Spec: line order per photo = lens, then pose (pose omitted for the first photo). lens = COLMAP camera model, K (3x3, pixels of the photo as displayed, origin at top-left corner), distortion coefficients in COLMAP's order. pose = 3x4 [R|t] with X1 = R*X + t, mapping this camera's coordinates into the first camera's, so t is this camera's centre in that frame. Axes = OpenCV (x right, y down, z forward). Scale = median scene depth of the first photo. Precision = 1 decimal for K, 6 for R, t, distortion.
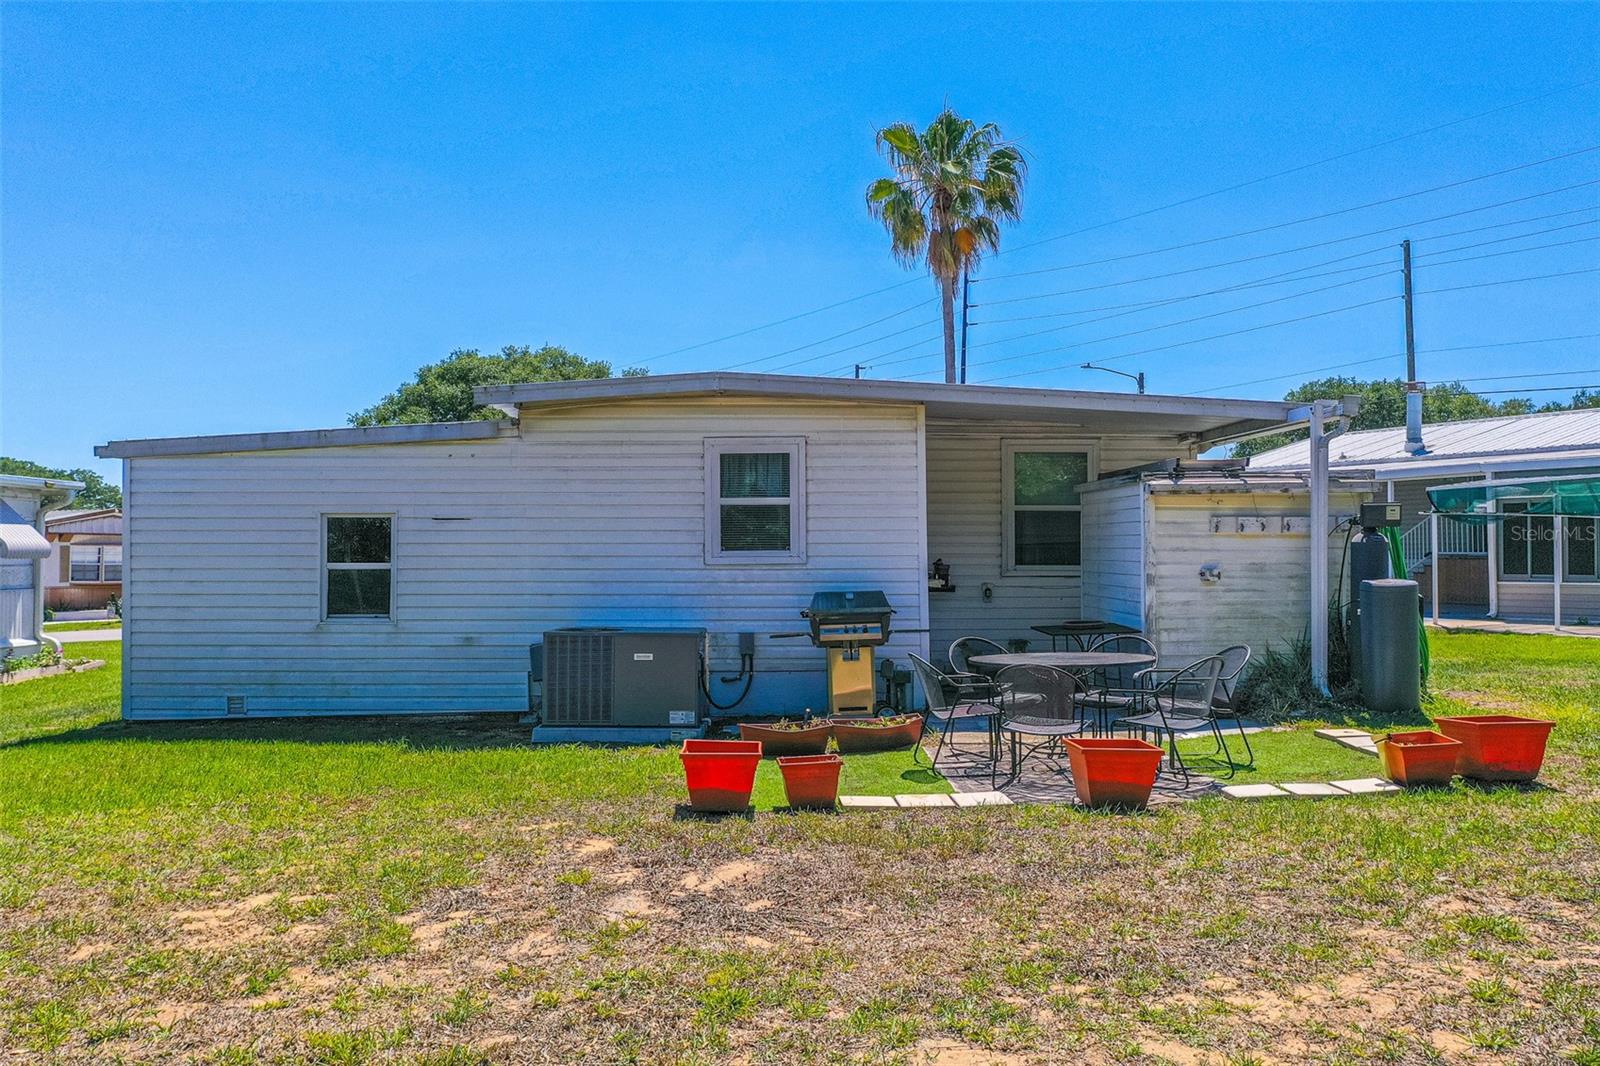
lens RADIAL K [[1263.5, 0, 802.4], [0, 1263.5, 527.7], [0, 0, 1]] dist [0.009557, -0.001138]
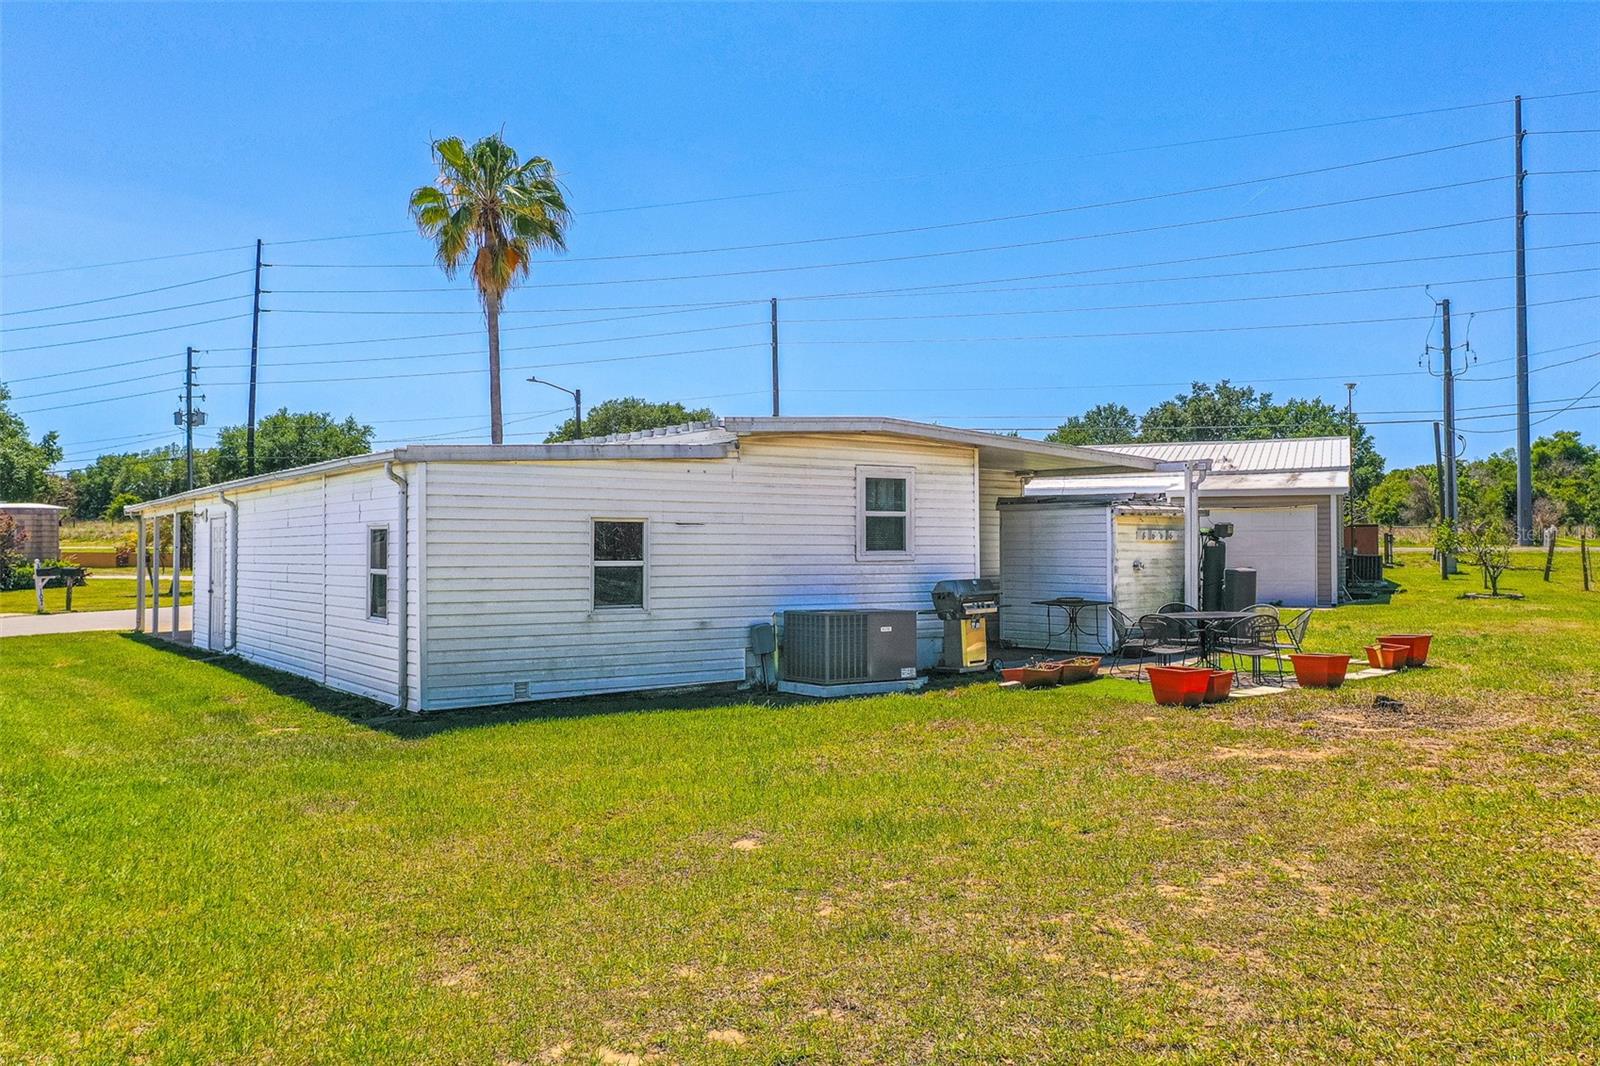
lens RADIAL K [[1263.5, 0, 801.2], [0, 1263.5, 541.1], [0, 0, 1]] dist [0.009557, -0.001138]
pose [[0.804450, 0.005850, 0.593992, -0.906040], [-0.012567, 0.999895, 0.007173, -0.000484], [-0.593888, -0.013235, 0.804439, -0.027762]]
